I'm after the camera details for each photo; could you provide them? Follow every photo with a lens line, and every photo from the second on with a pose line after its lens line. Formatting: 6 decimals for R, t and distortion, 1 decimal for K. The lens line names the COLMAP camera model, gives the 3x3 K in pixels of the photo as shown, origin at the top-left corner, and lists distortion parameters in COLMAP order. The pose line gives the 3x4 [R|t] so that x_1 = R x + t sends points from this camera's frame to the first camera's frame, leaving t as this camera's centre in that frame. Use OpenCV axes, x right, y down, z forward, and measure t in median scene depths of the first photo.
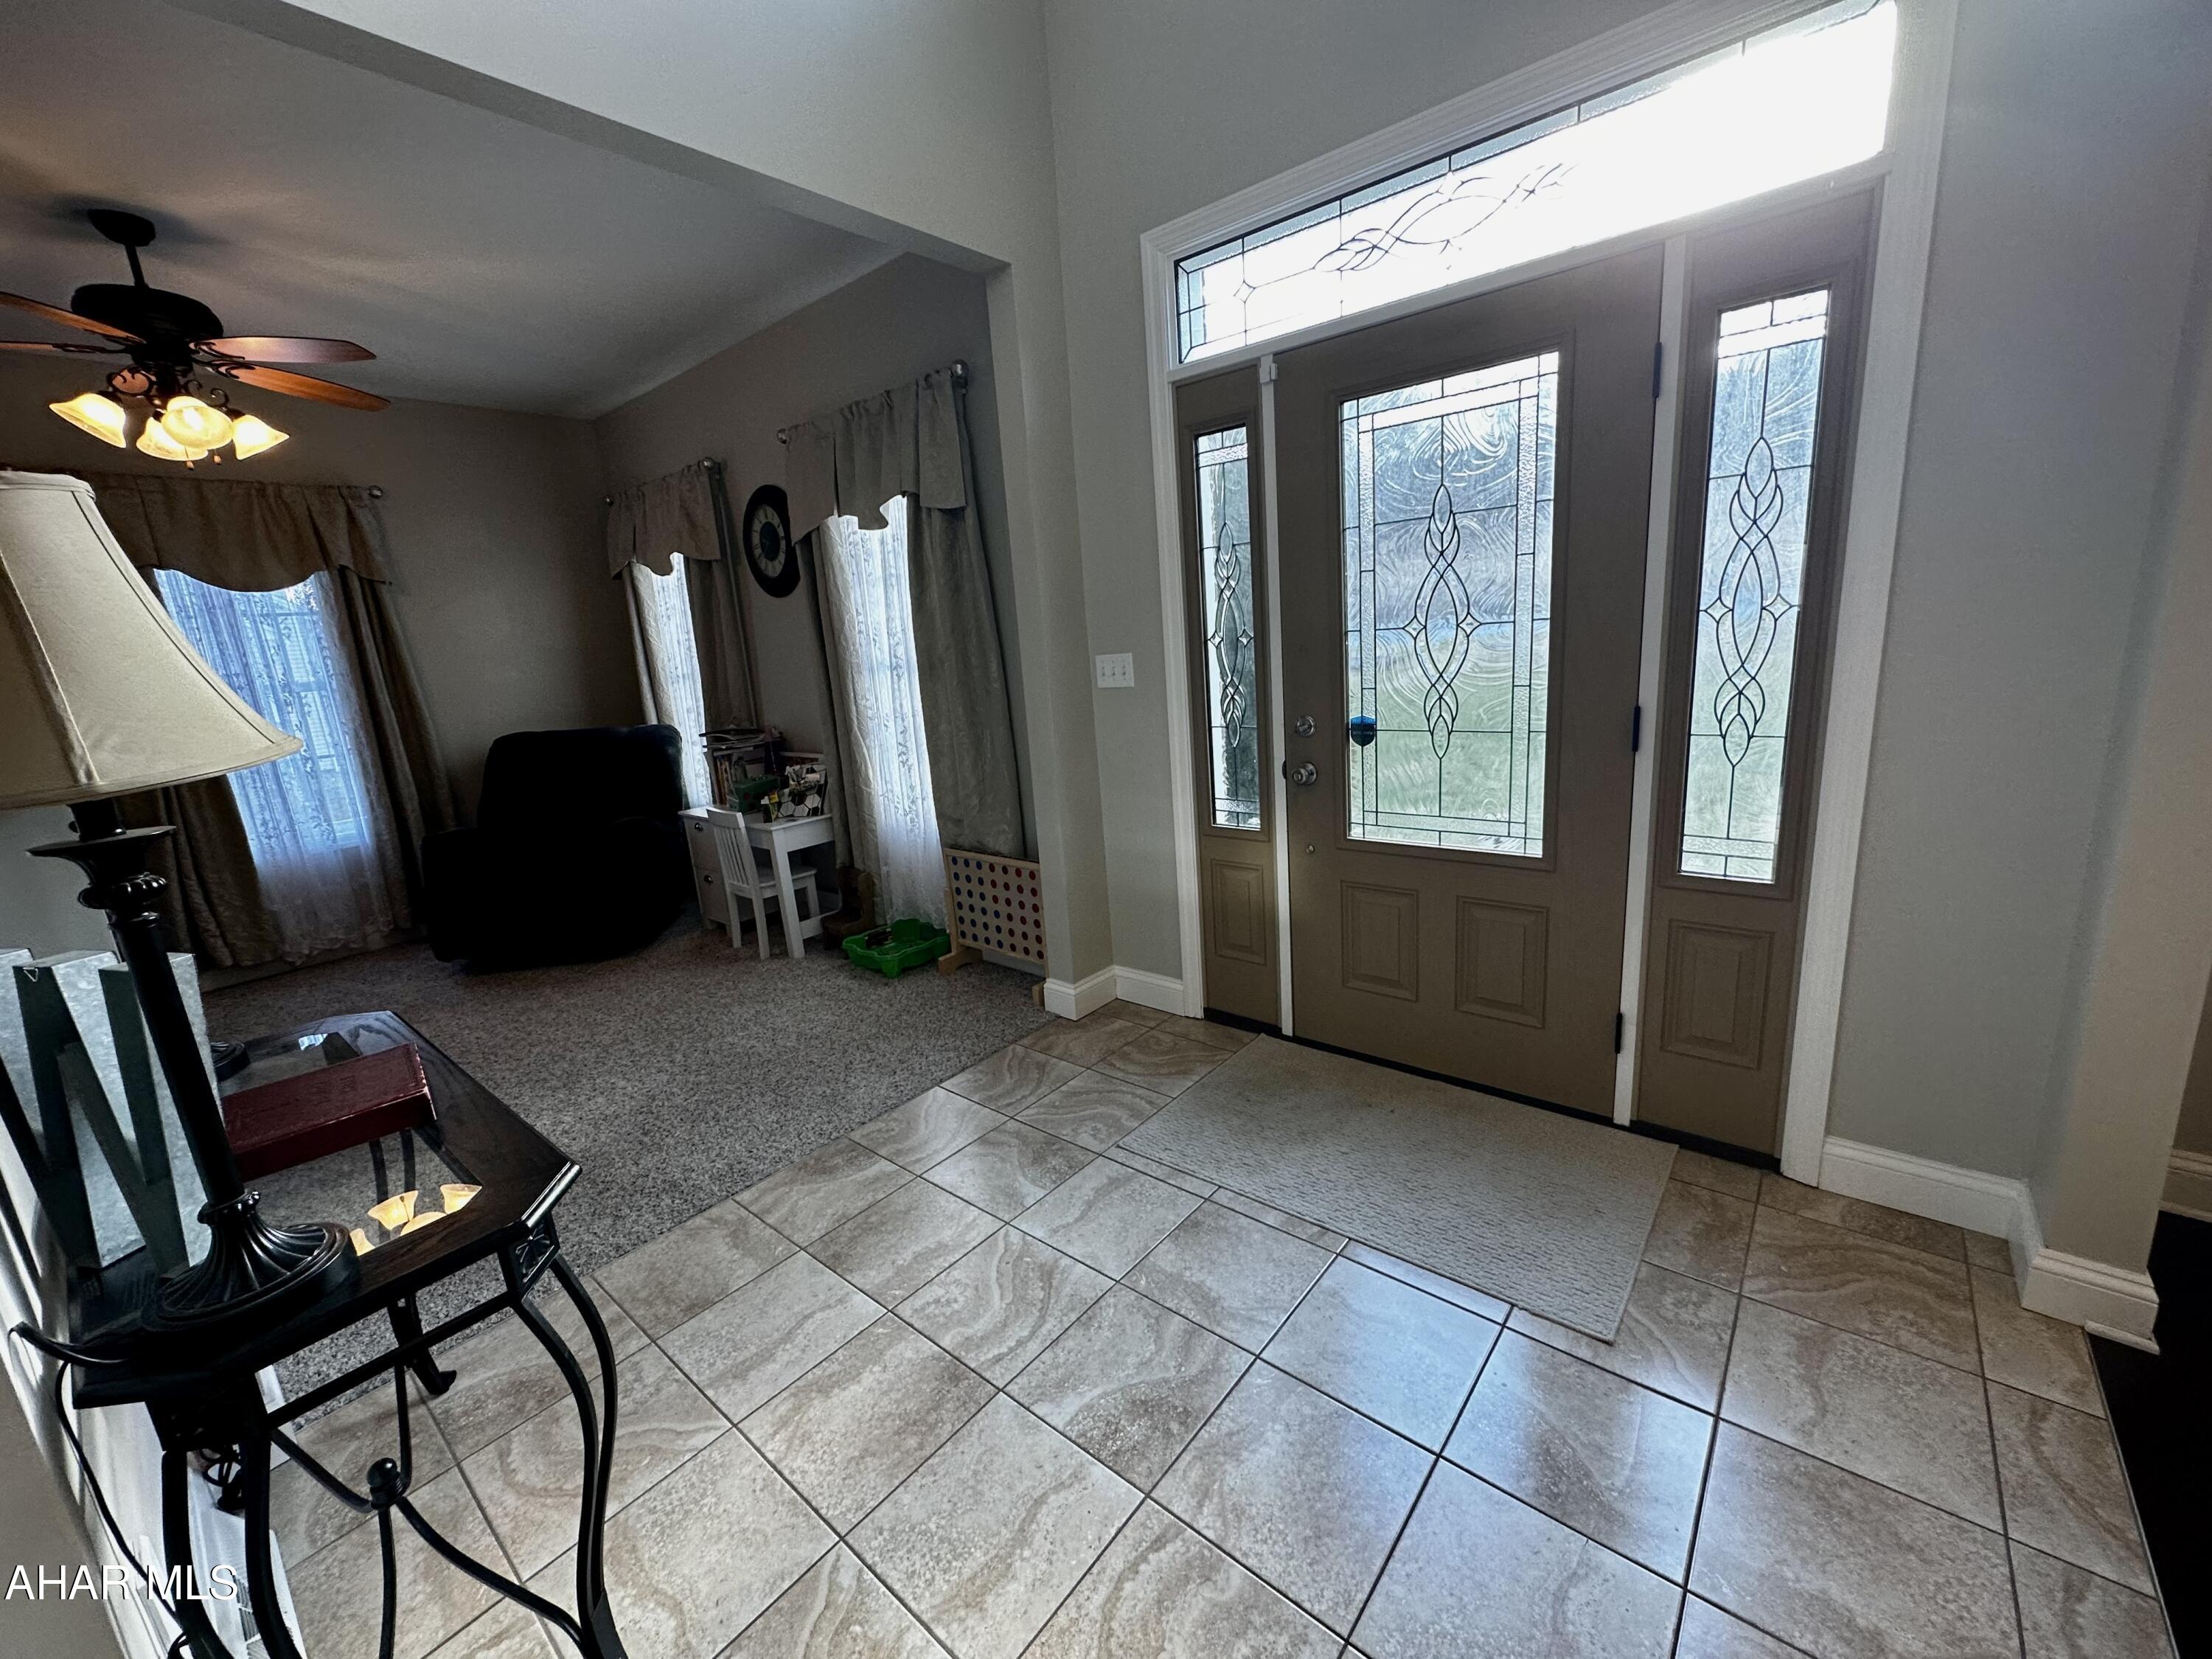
lens RADIAL K [[882.5, 0, 1106.5], [0, 882.5, 827.1], [0, 0, 1]] dist [-0.003813, 0.000870]
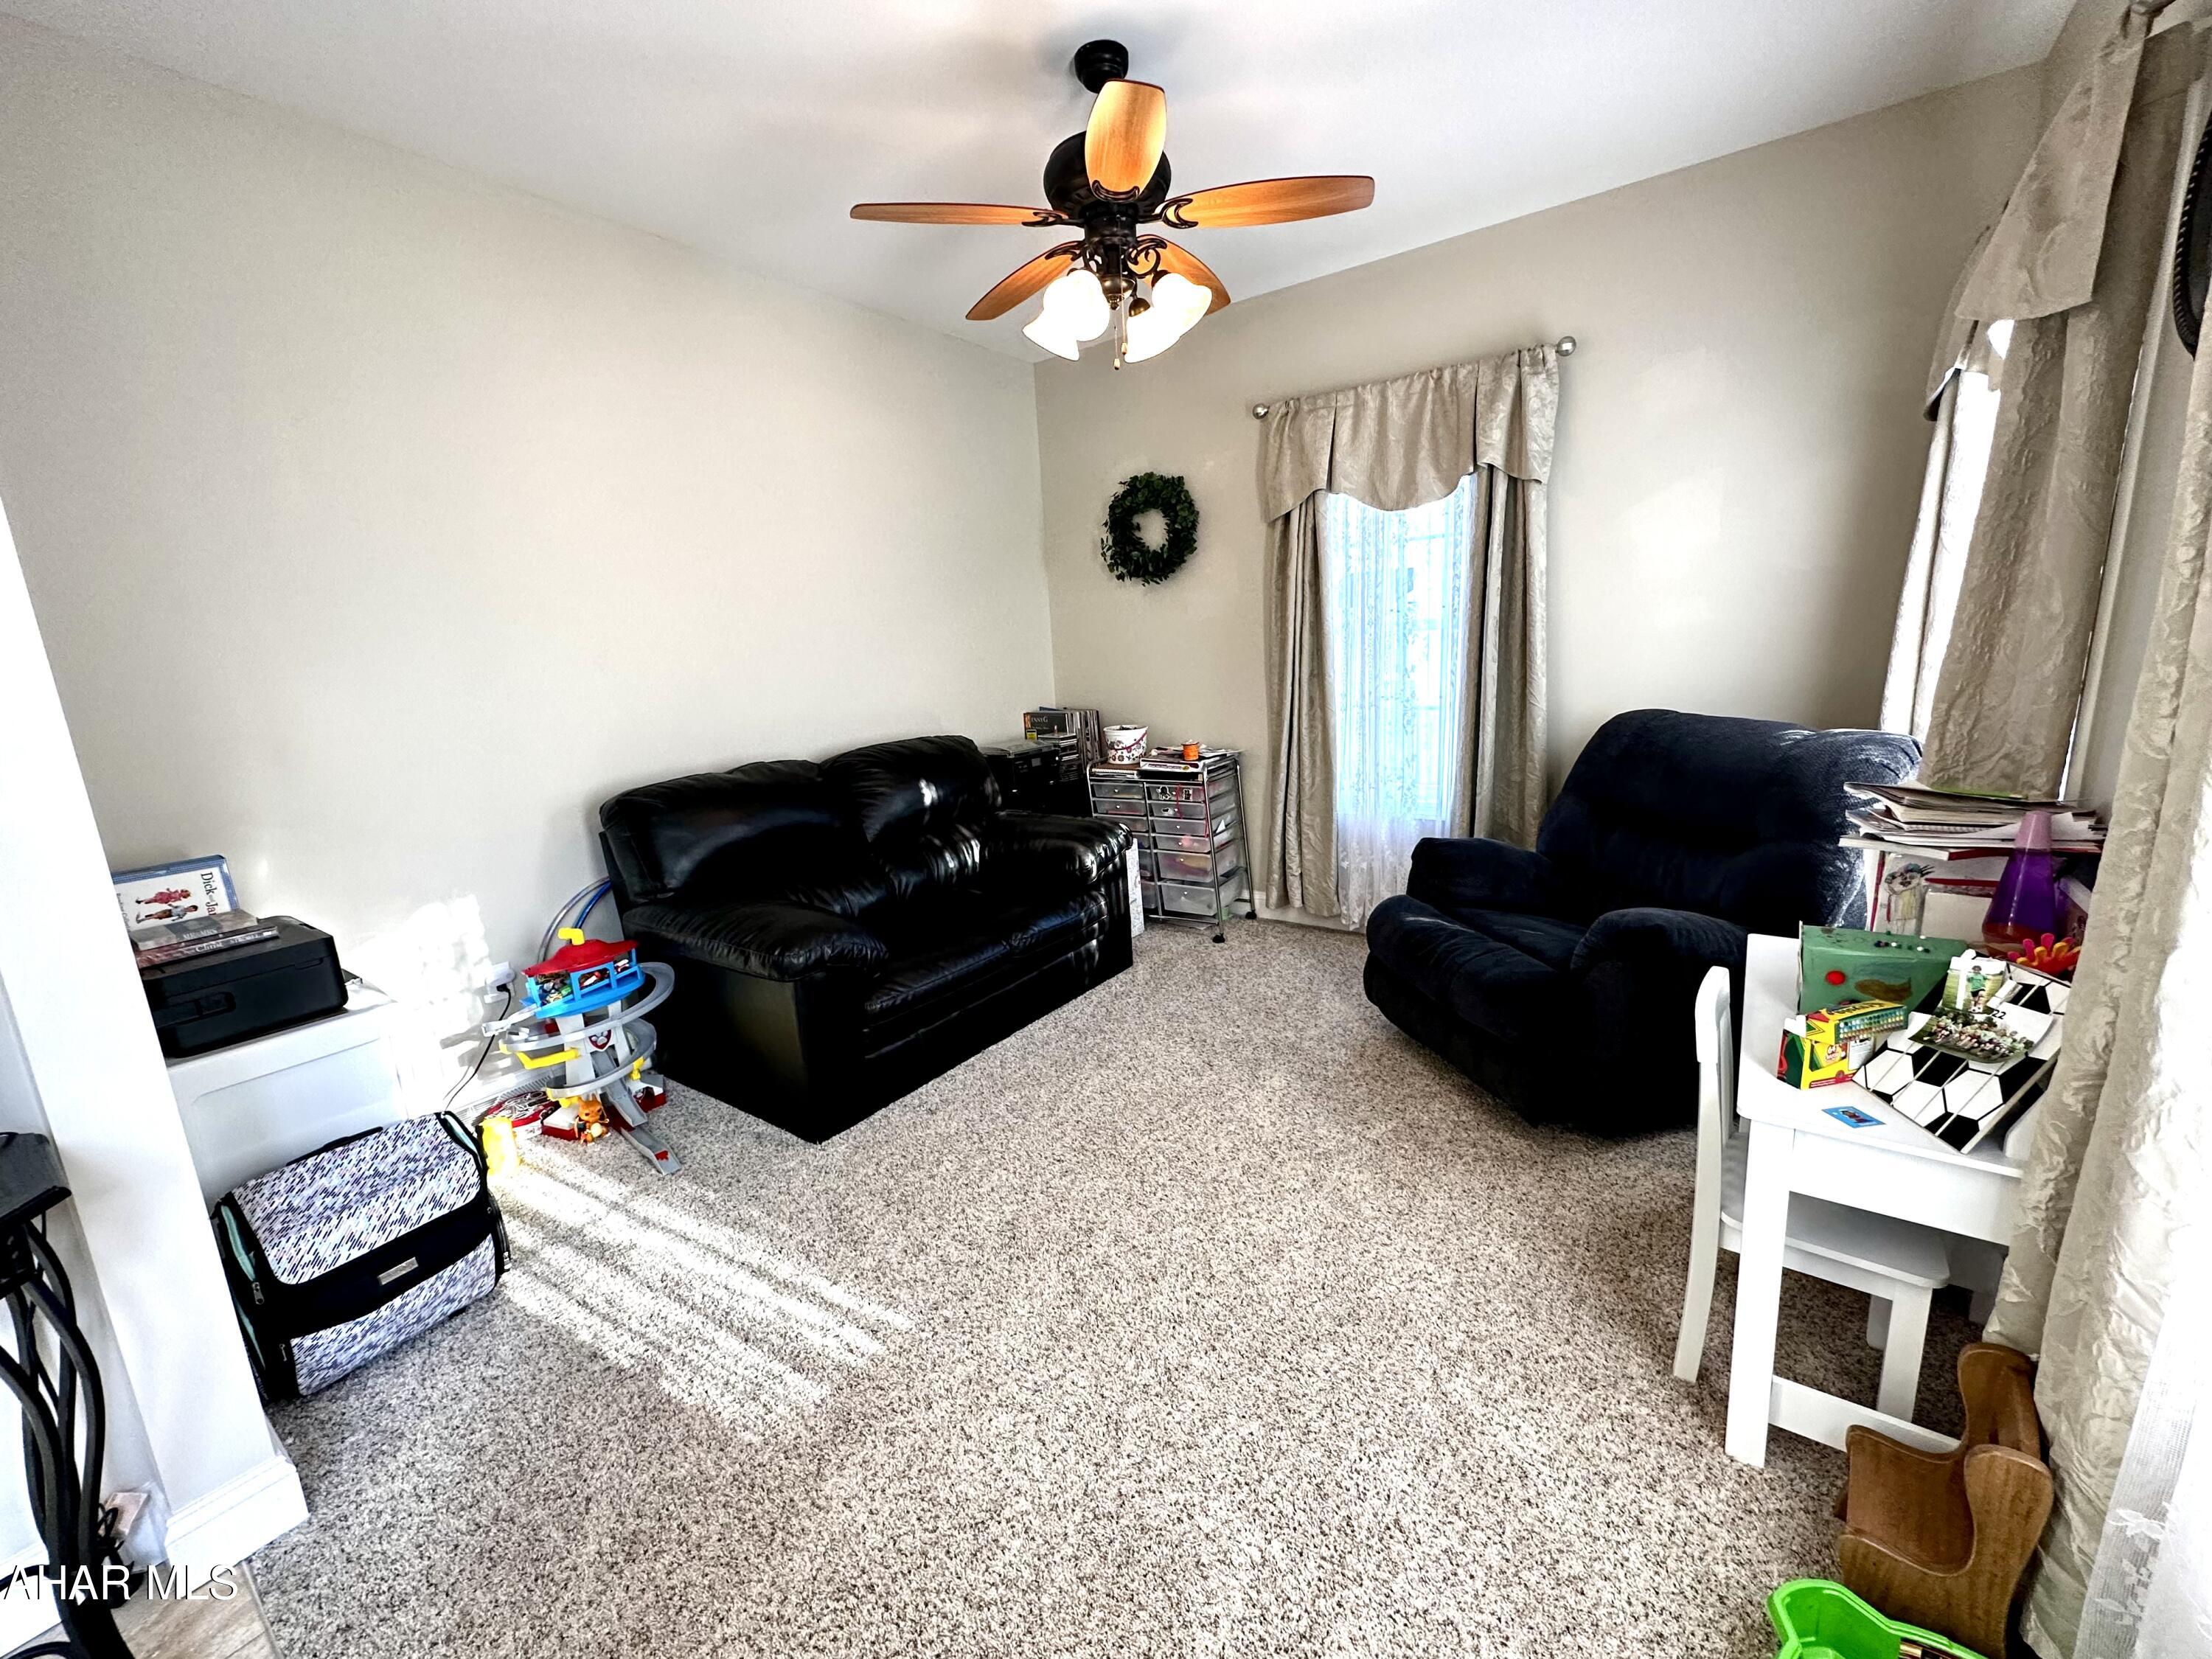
lens RADIAL K [[882.5, 0, 1107.4], [0, 882.5, 821.5], [0, 0, 1]] dist [-0.003813, 0.000870]
pose [[0.080490, 0.264067, -0.961140, -0.092308], [-0.168154, 0.954045, 0.248036, -0.142052], [0.982469, 0.141655, 0.121195, 0.653962]]
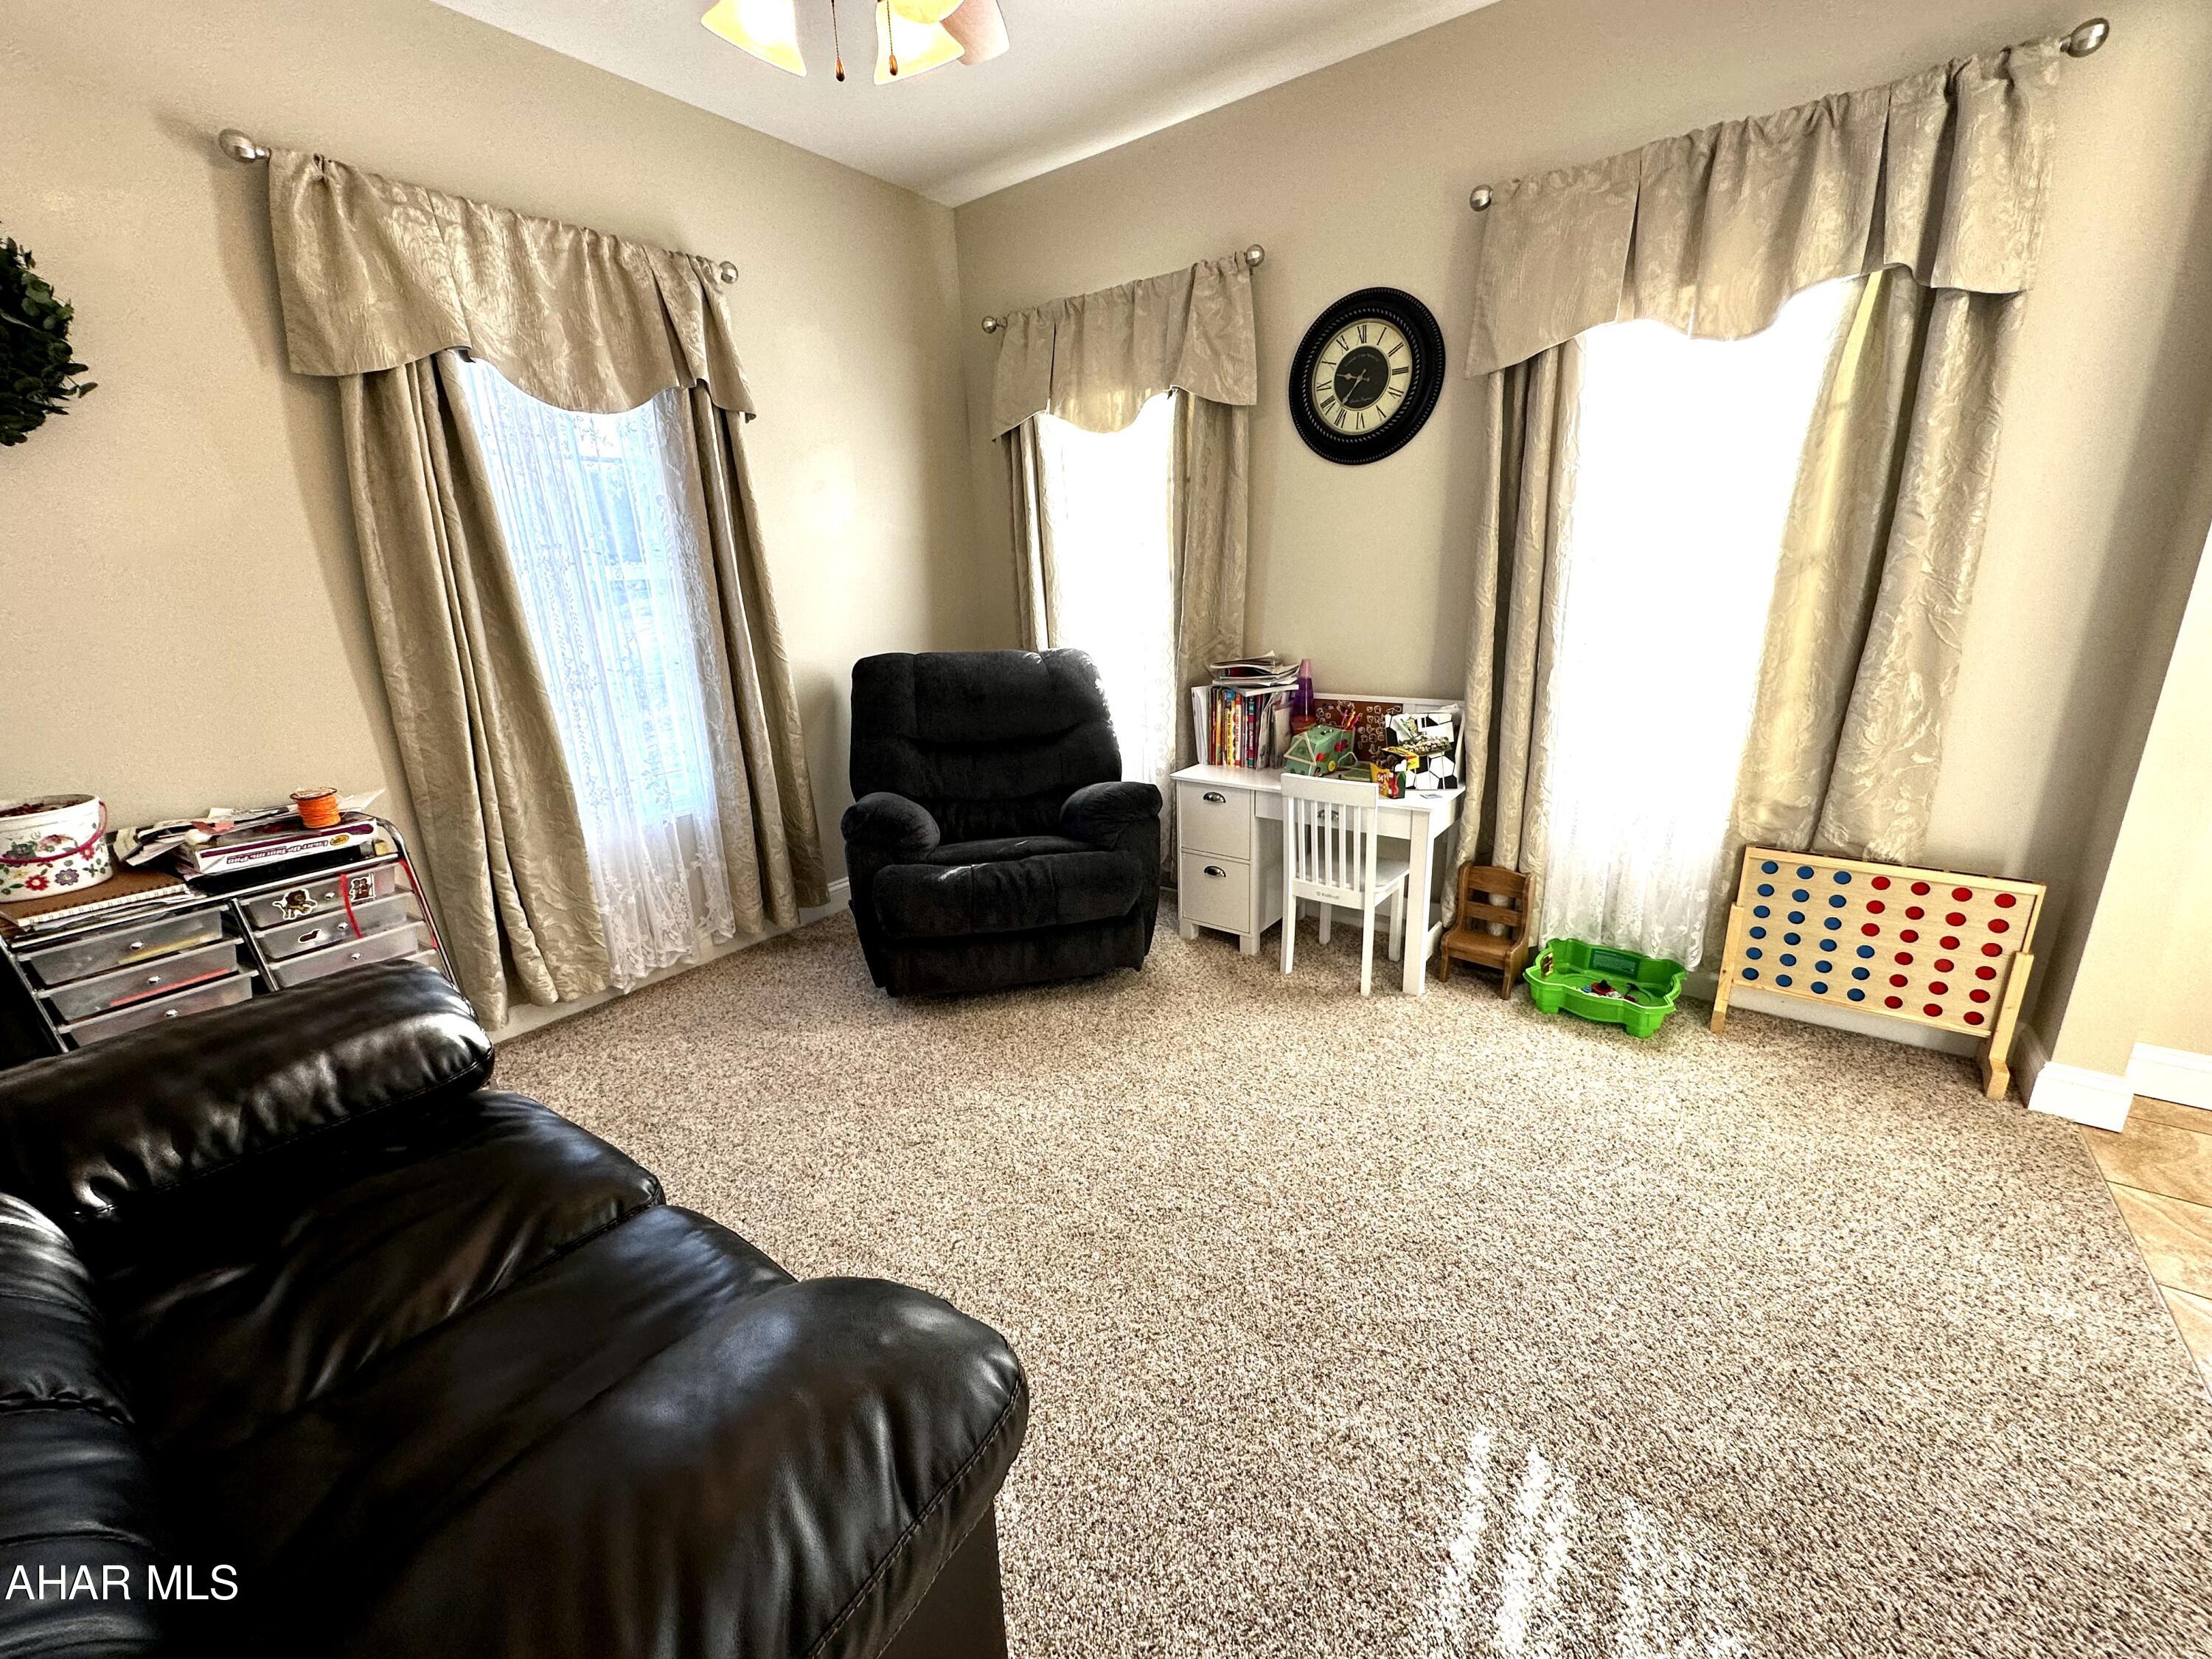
lens RADIAL K [[882.5, 0, 1100.5], [0, 882.5, 823.5], [0, 0, 1]] dist [-0.003813, 0.000870]
pose [[0.997478, 0.017197, 0.068863, -0.636875], [-0.021329, 0.997987, 0.059733, -0.021018], [-0.067697, -0.061051, 0.995836, 0.331424]]
